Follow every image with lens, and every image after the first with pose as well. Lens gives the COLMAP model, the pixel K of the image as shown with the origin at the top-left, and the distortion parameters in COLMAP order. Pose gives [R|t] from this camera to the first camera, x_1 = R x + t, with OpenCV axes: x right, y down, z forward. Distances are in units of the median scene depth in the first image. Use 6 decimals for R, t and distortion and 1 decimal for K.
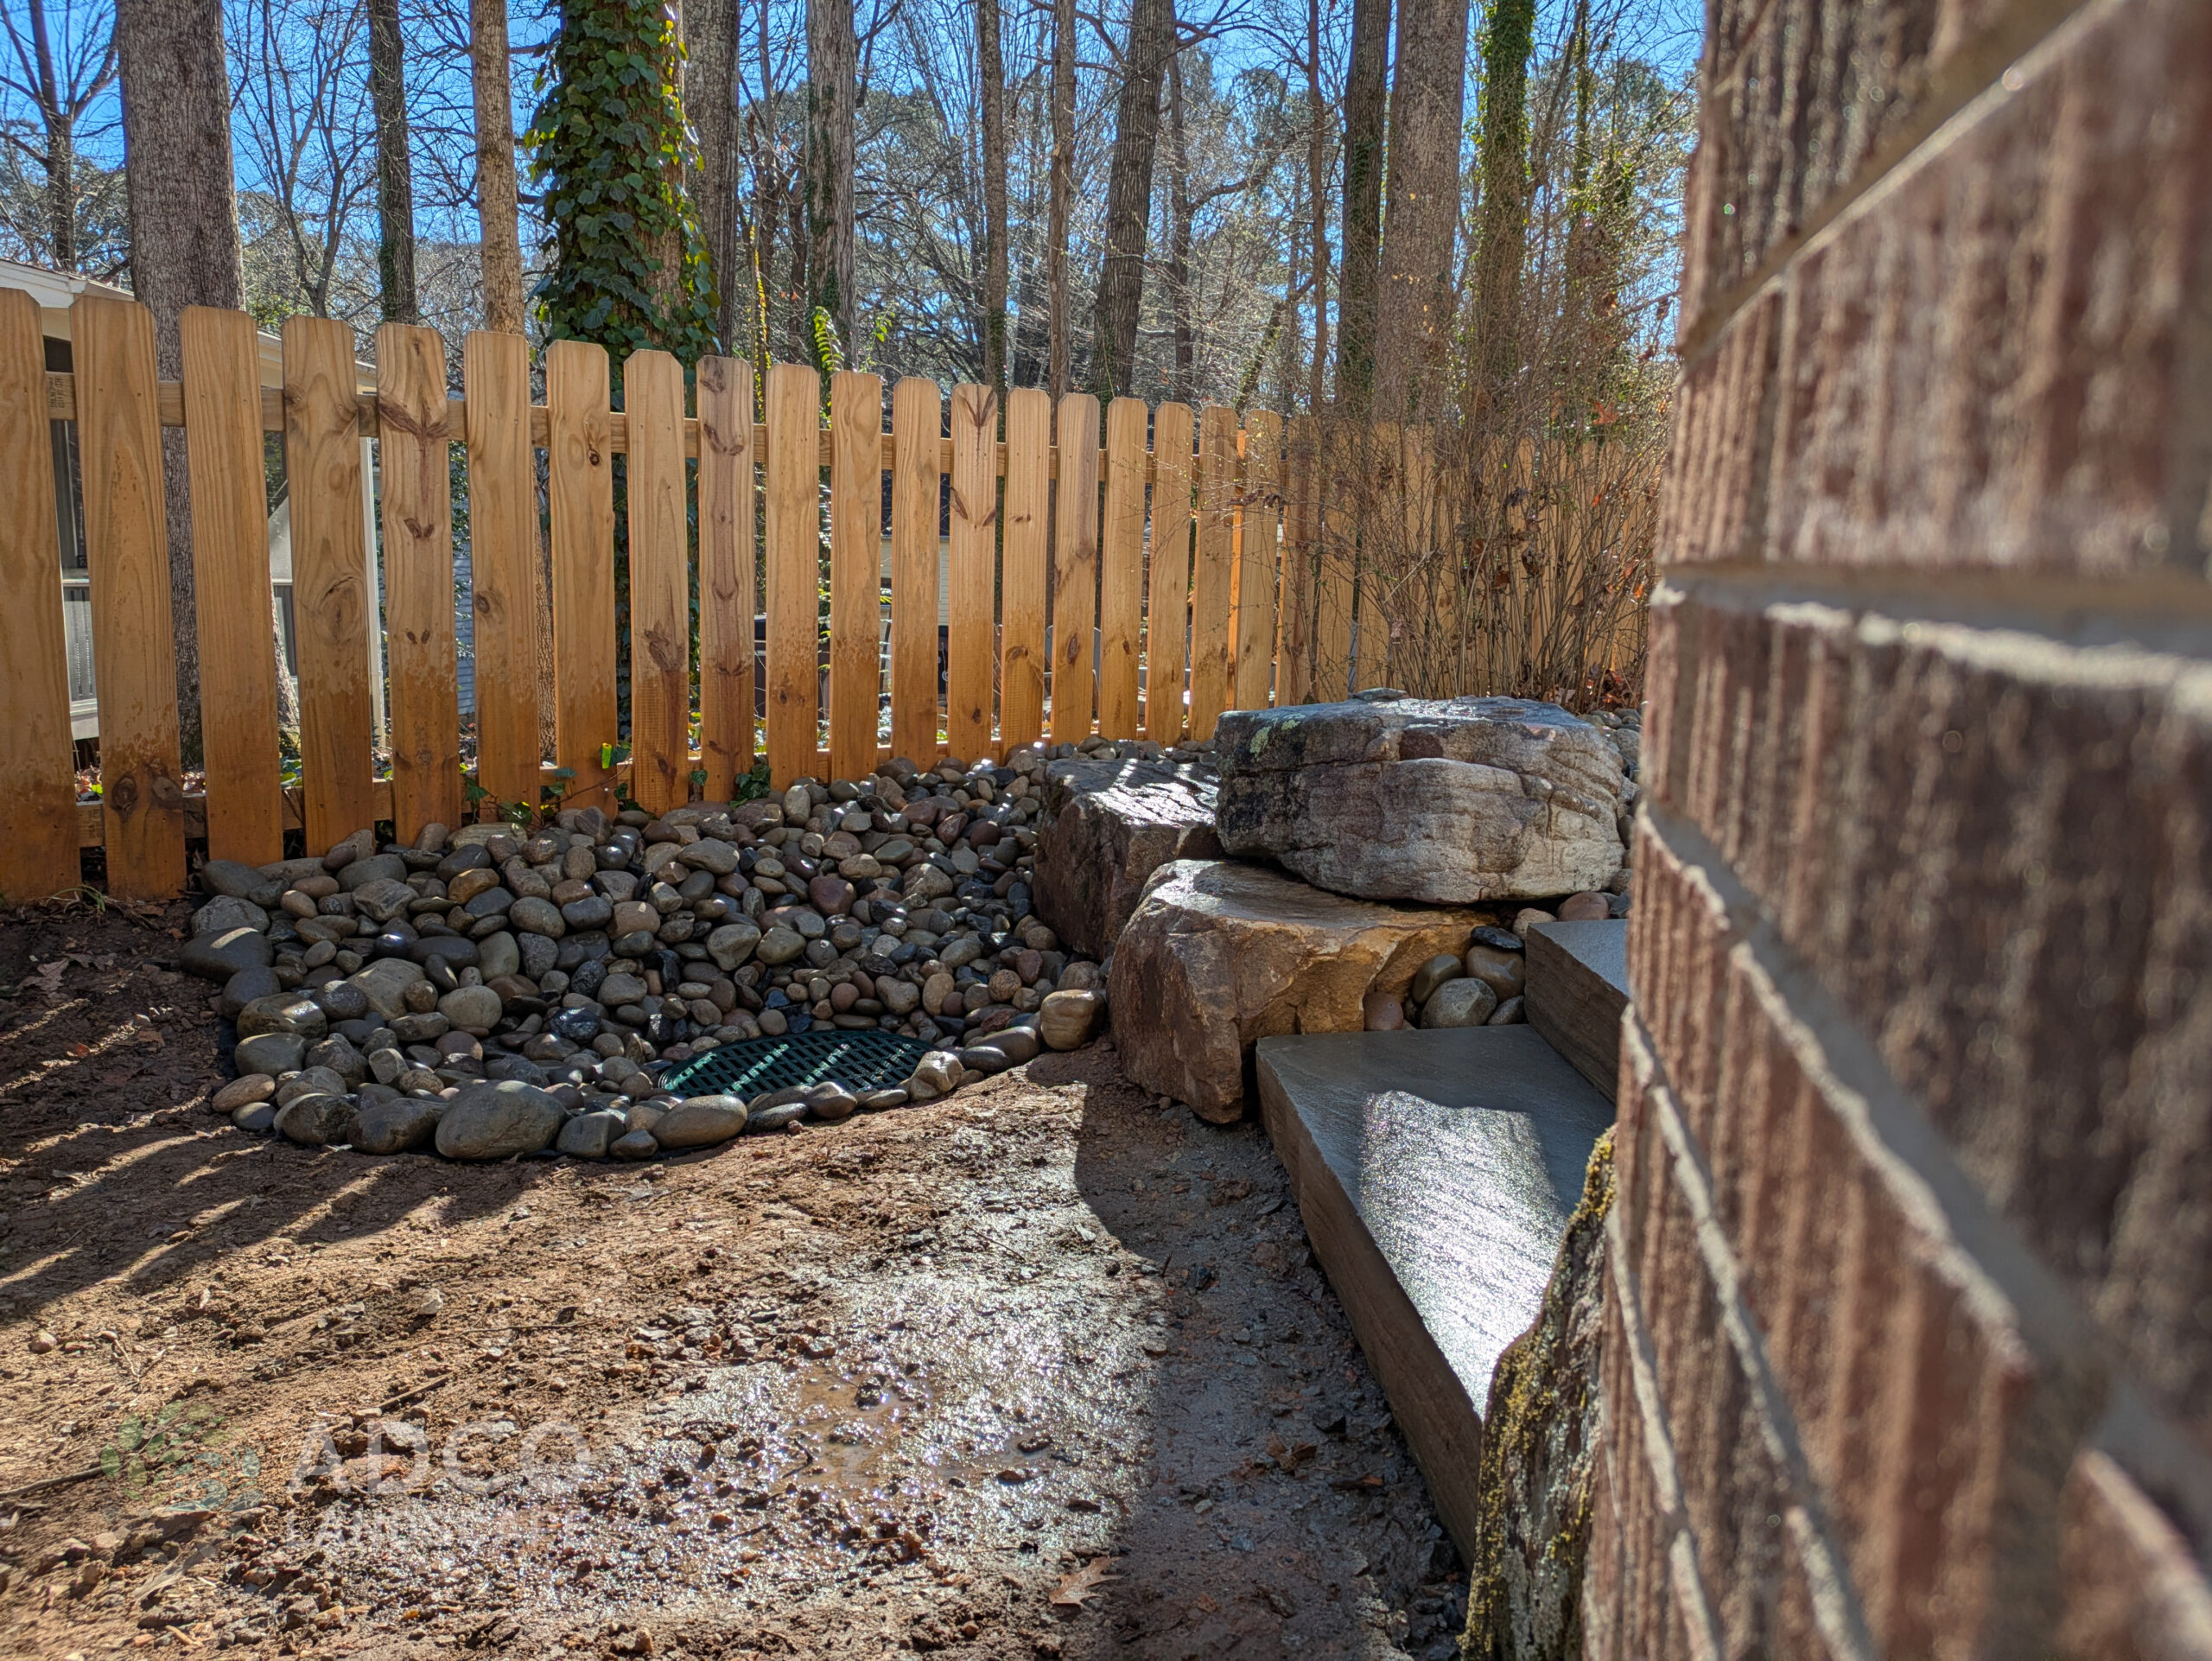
lens RADIAL K [[1671.6, 0, 1170.3], [0, 1671.6, 883.7], [0, 0, 1]] dist [0.029058, -0.040041]
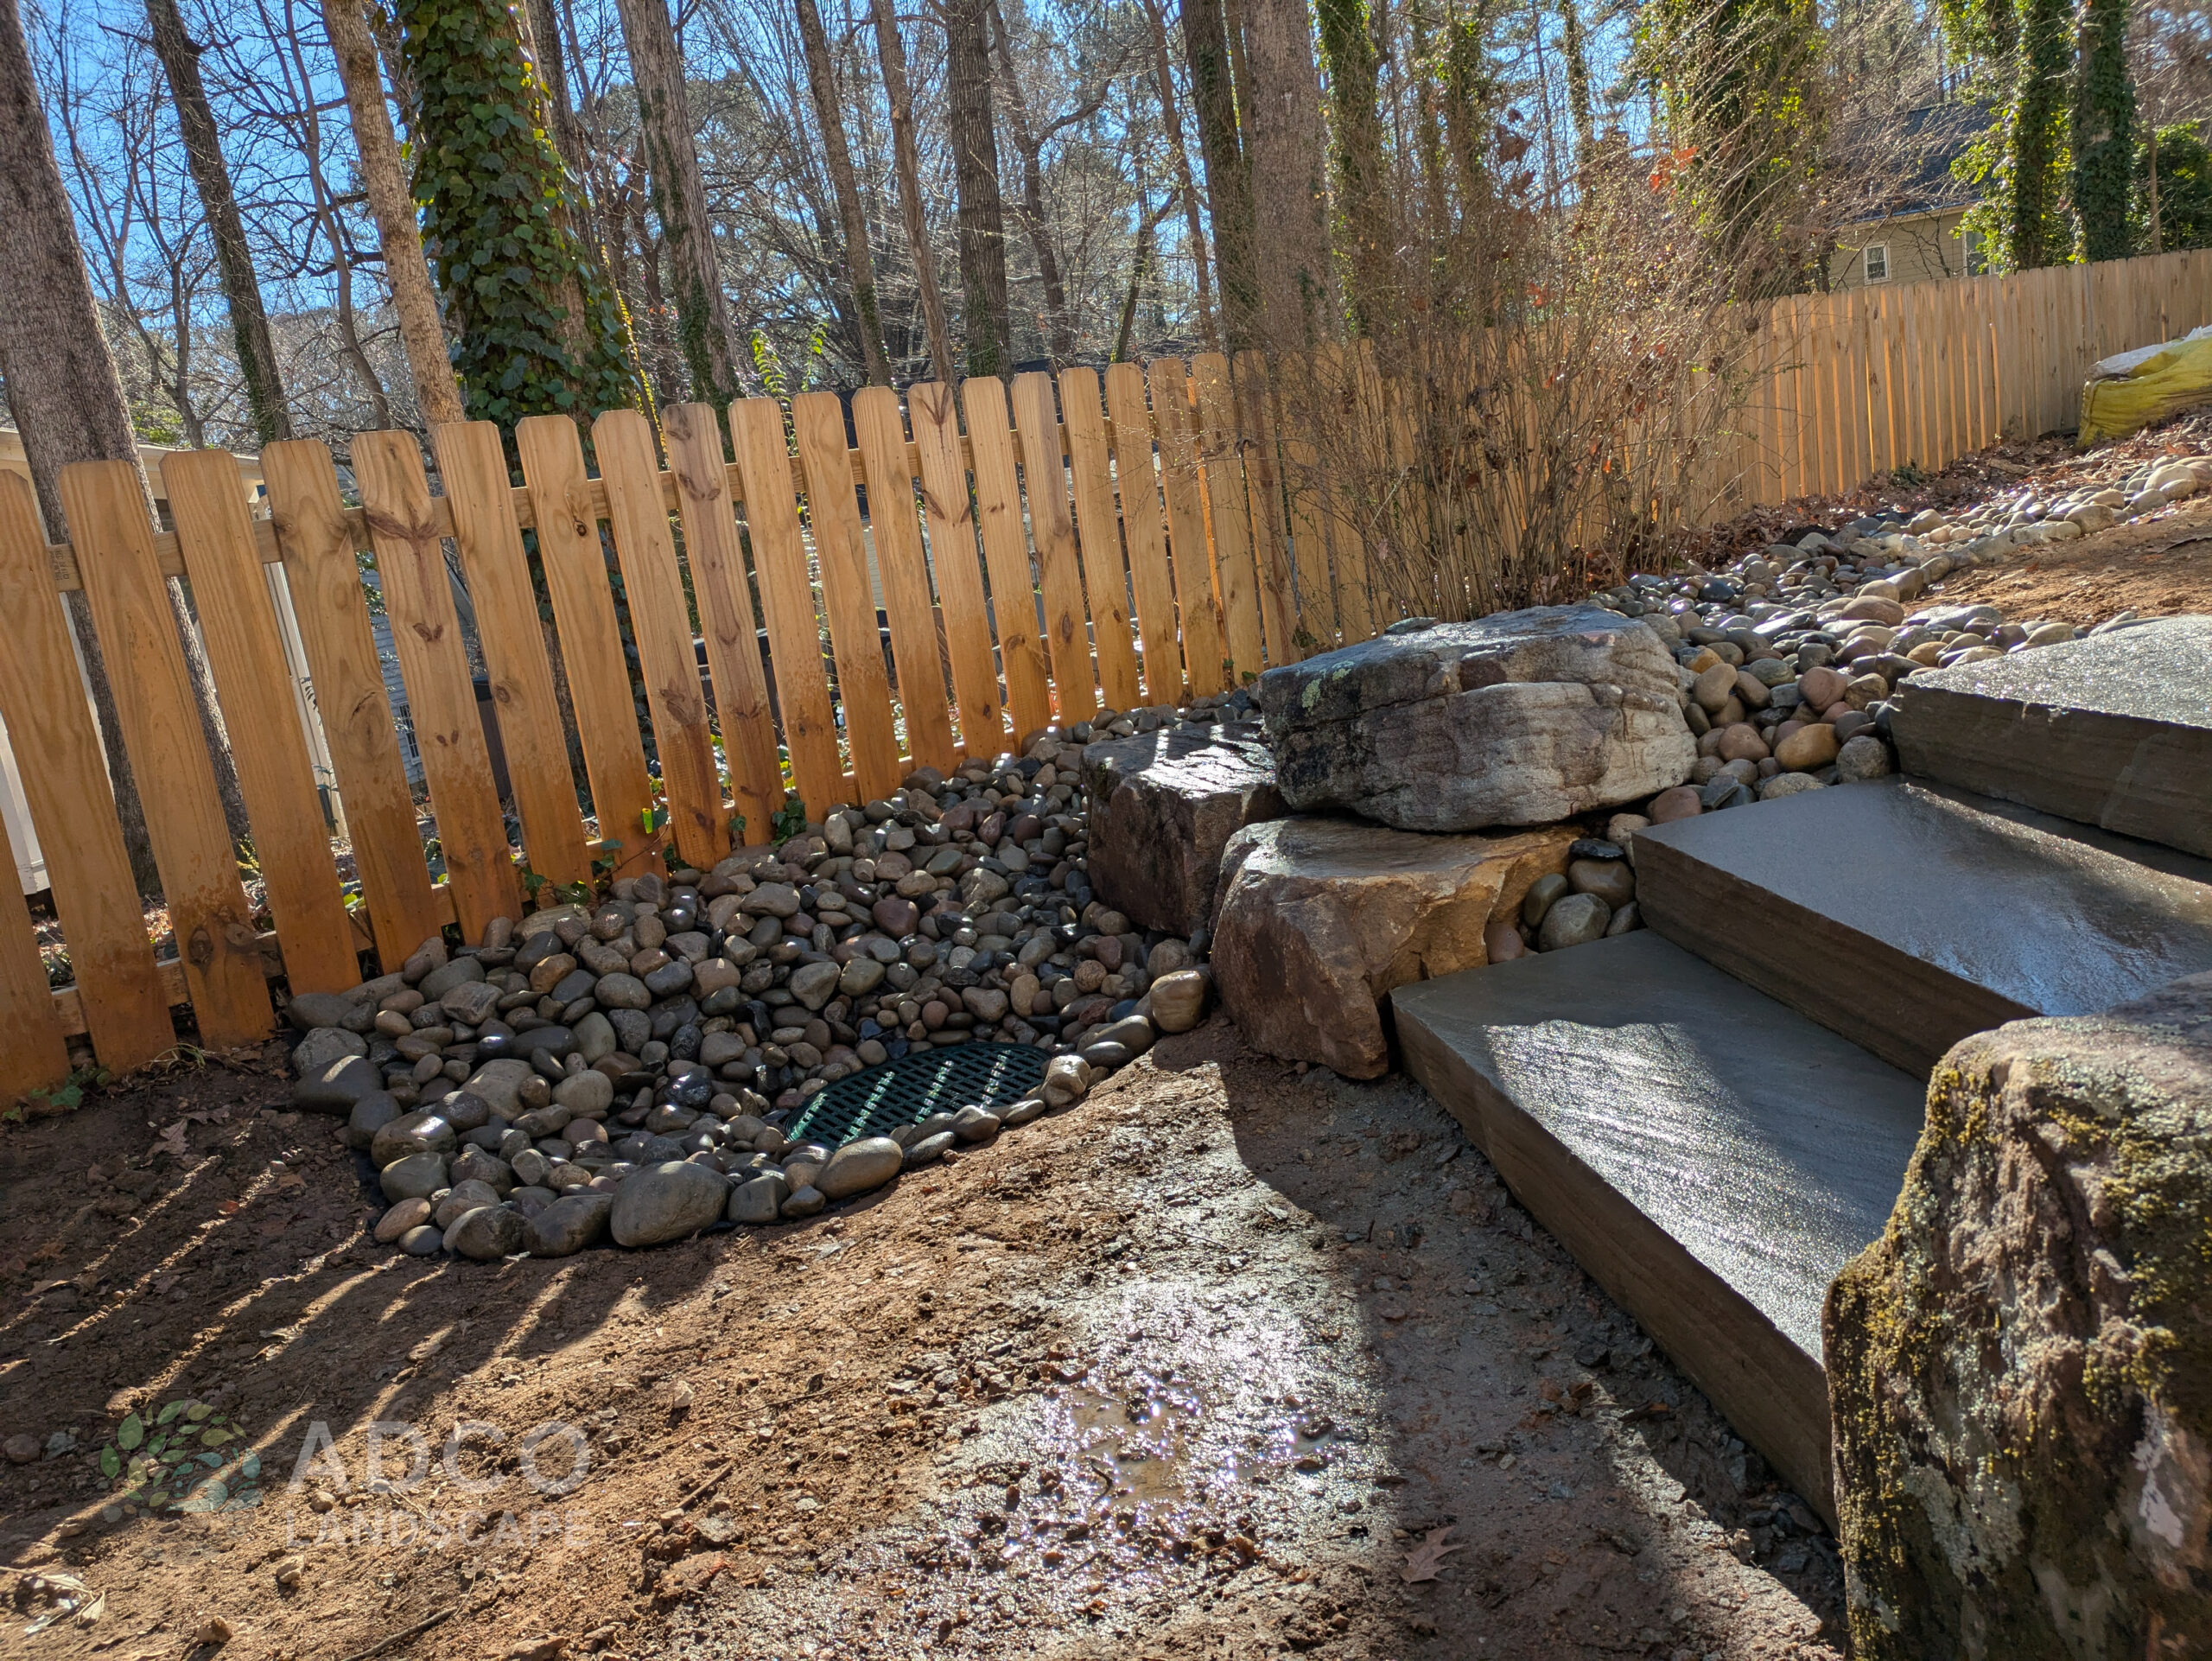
lens RADIAL K [[1674.7, 0, 1096.6], [0, 1674.7, 889.6], [0, 0, 1]] dist [0.043887, -0.059324]
pose [[0.983800, -0.179268, -0.000776, -0.101518], [0.179131, 0.982862, 0.043526, -0.040450], [-0.007040, -0.042960, 0.999052, -0.012431]]
